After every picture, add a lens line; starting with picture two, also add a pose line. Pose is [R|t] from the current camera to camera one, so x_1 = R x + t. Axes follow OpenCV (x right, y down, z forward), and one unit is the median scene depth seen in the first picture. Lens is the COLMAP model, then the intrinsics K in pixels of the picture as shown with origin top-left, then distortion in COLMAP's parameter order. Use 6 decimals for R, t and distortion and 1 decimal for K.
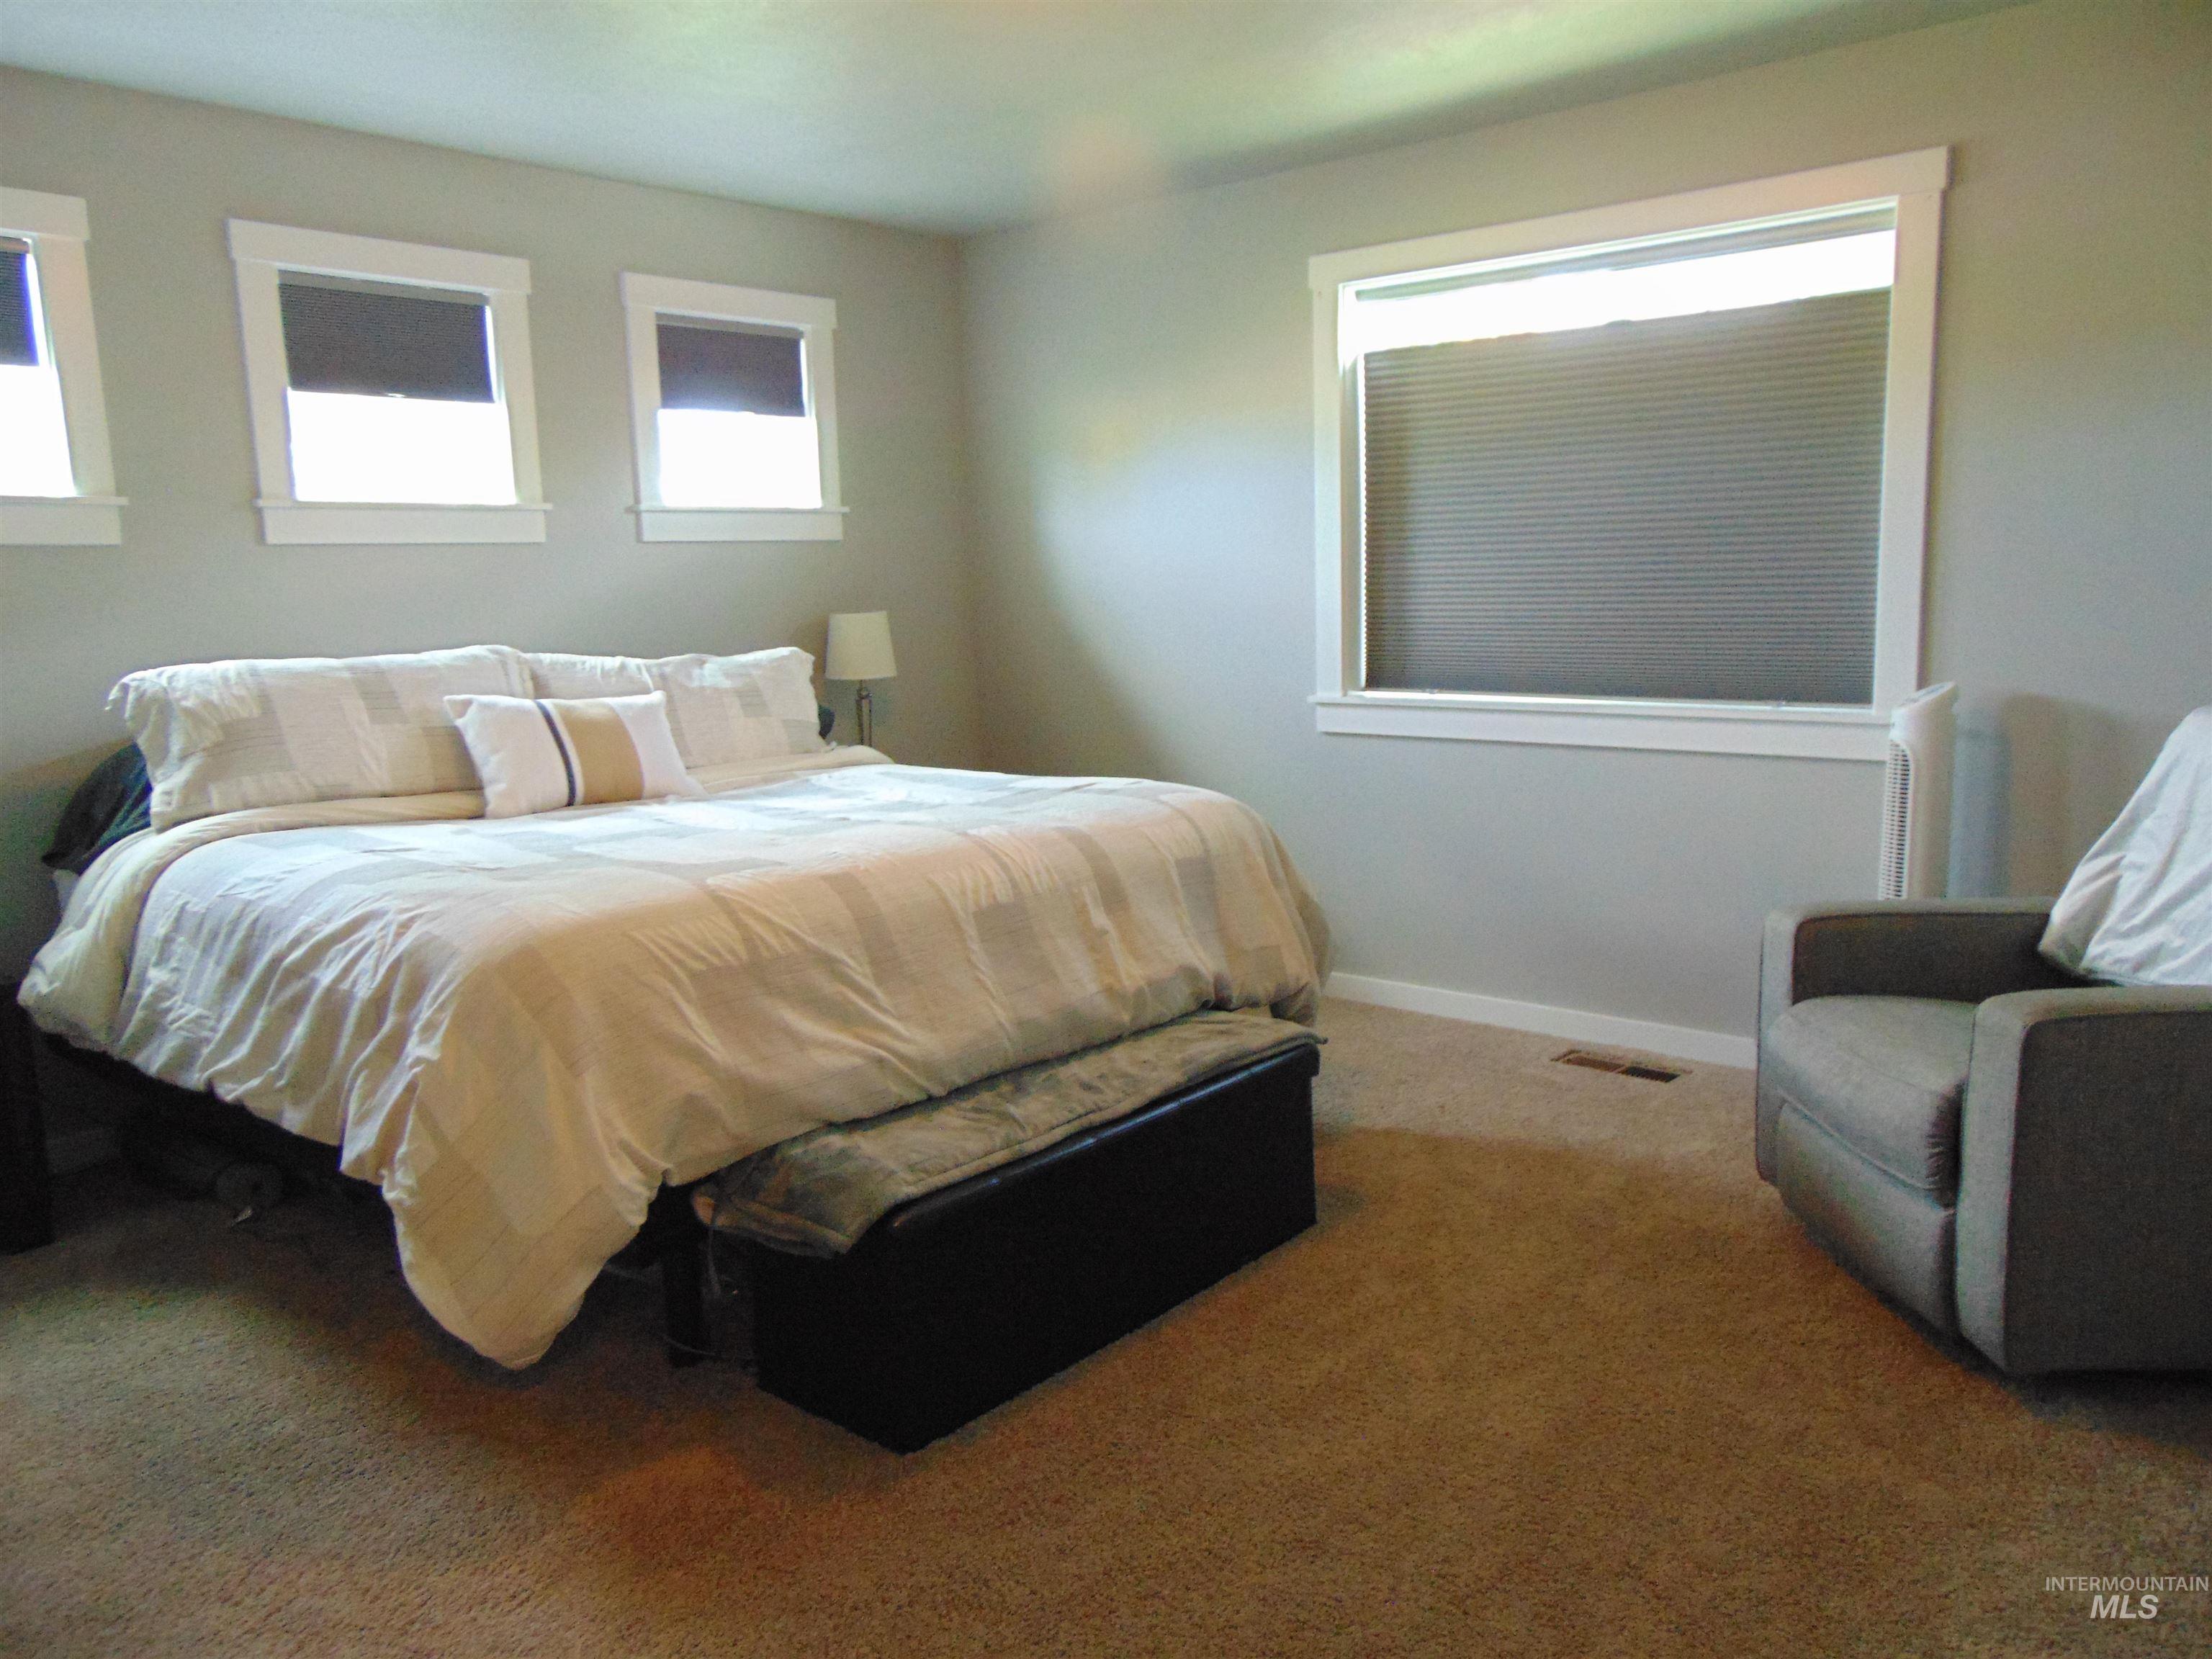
lens RADIAL K [[1651.4, 0, 1108.2], [0, 1651.4, 831.4], [0, 0, 1]] dist [-0.015912, 0.039050]
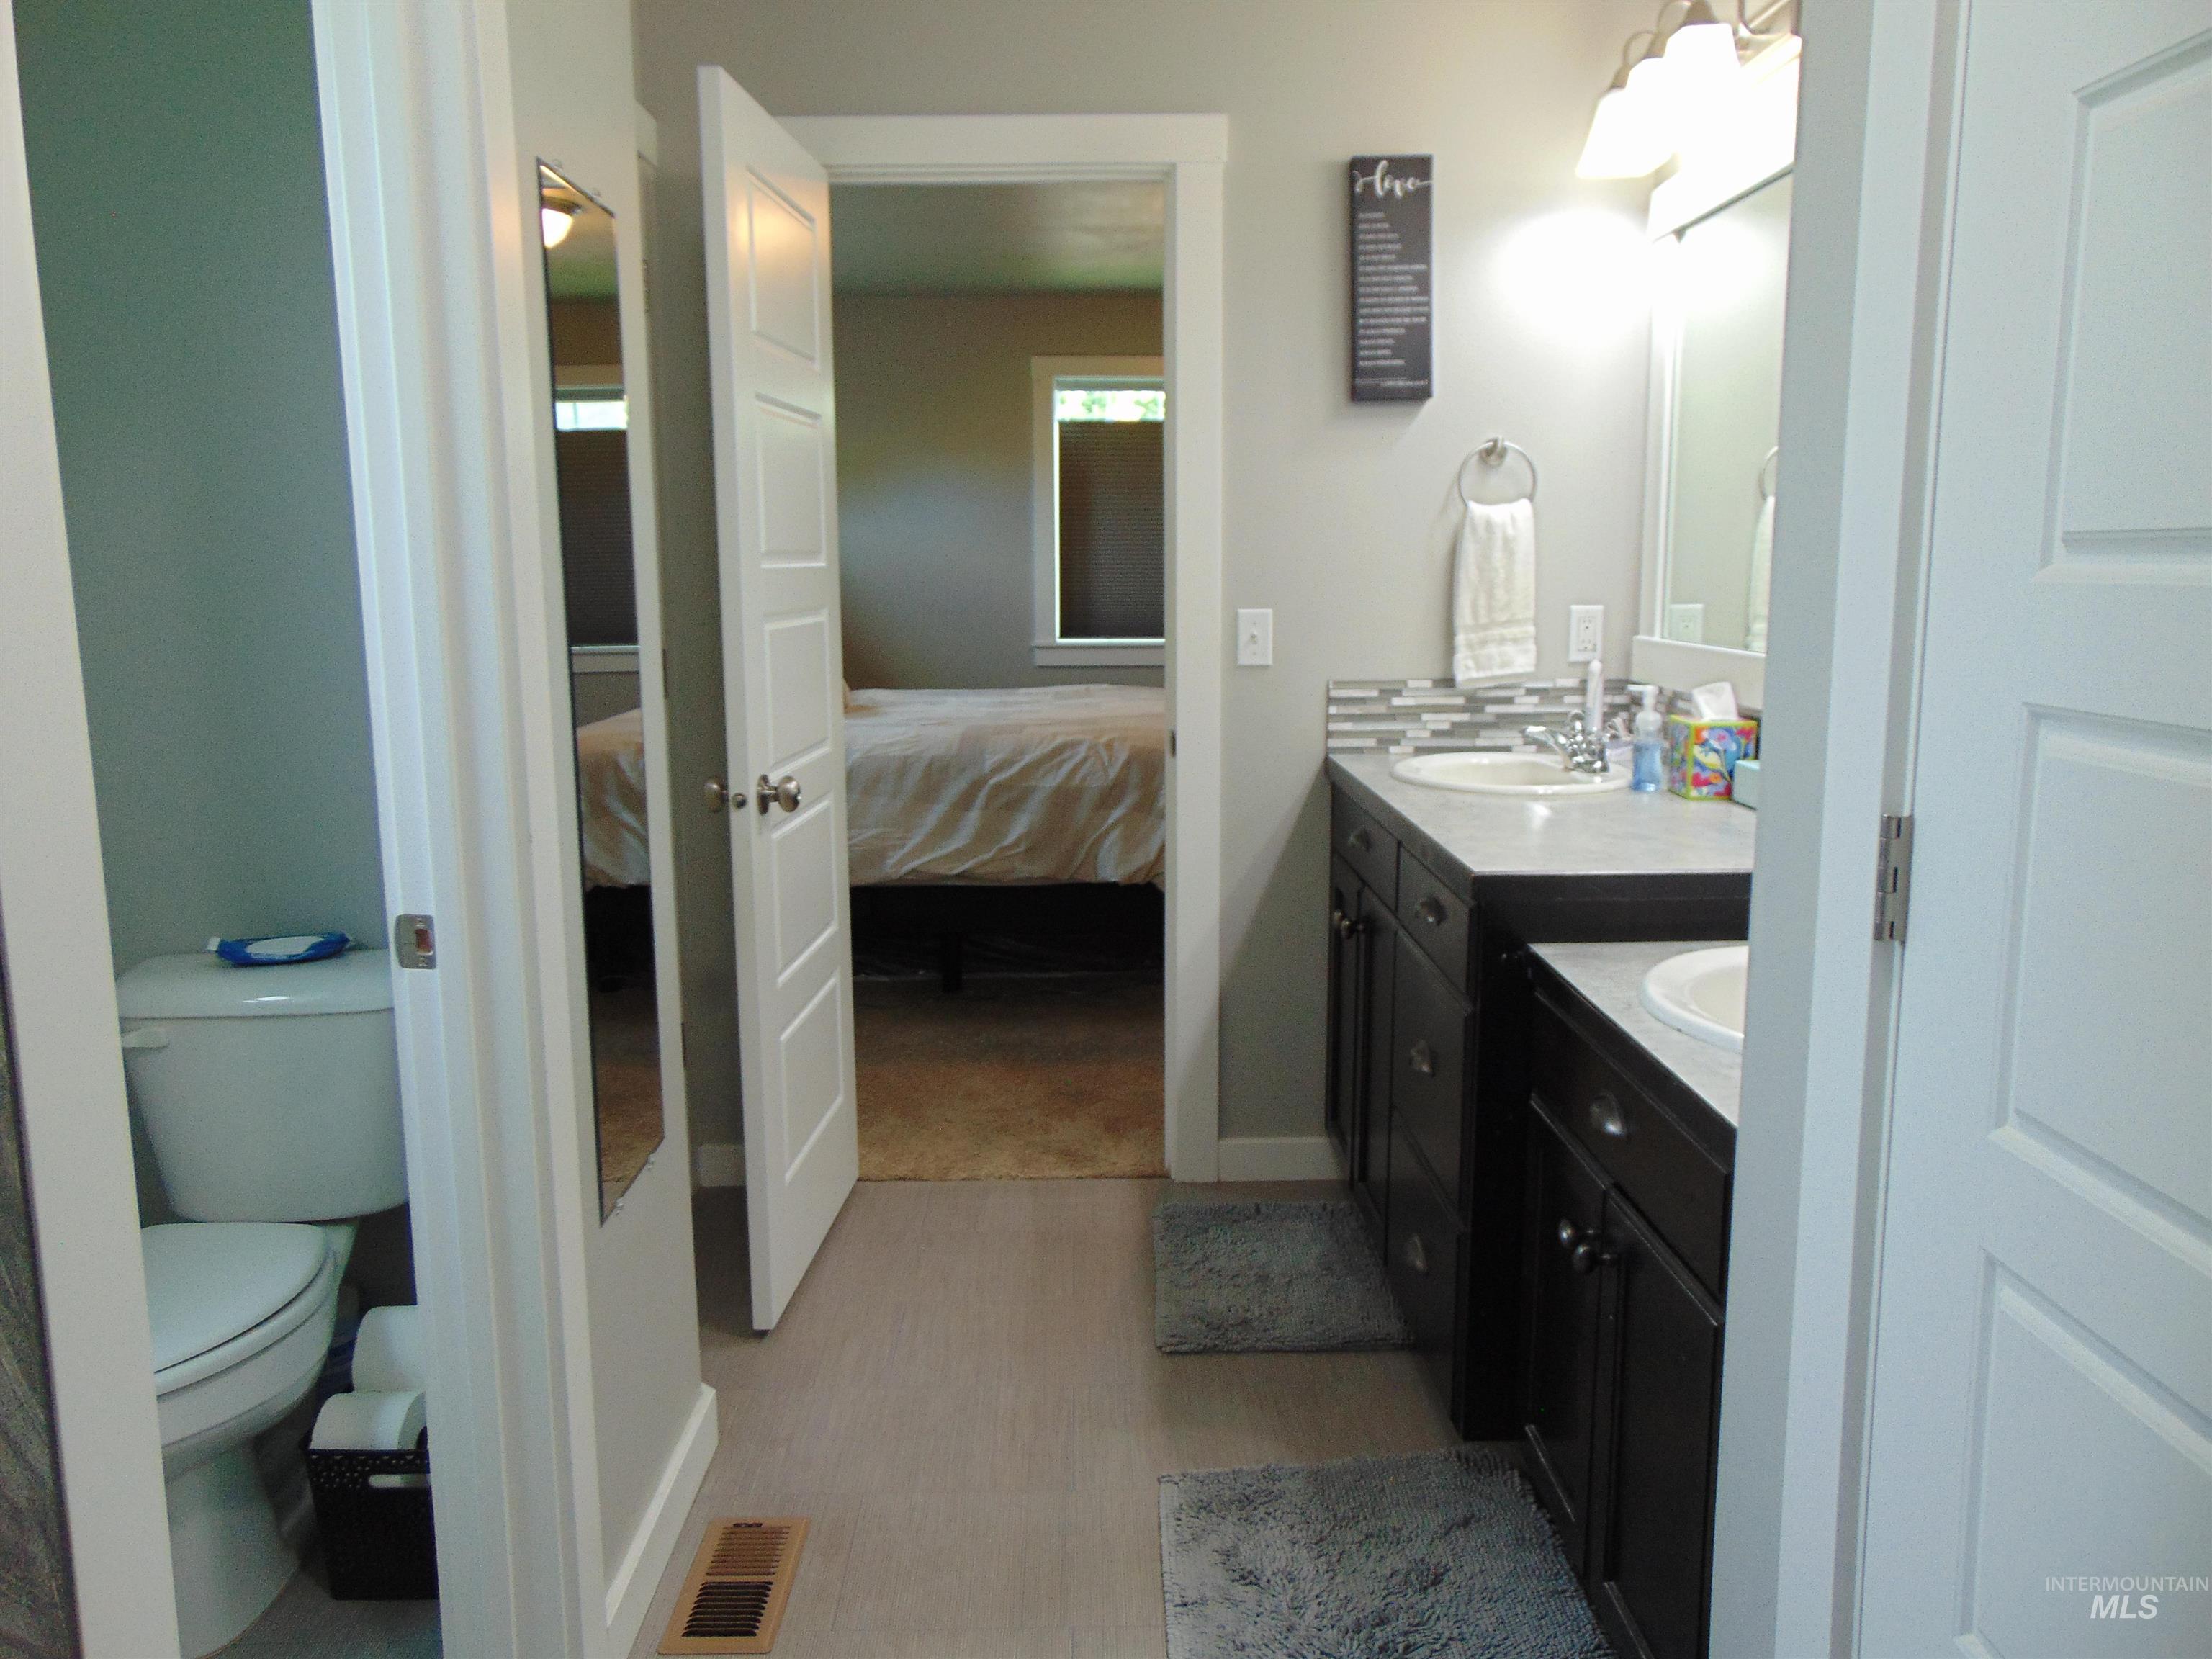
lens RADIAL K [[1651.4, 0, 1105.8], [0, 1651.4, 828.5], [0, 0, 1]] dist [-0.015912, 0.039050]
pose [[0.746653, -0.090604, 0.659014, -0.894079], [0.091024, 0.995278, 0.033706, 0.047093], [-0.658956, 0.034819, 0.751375, -0.195636]]
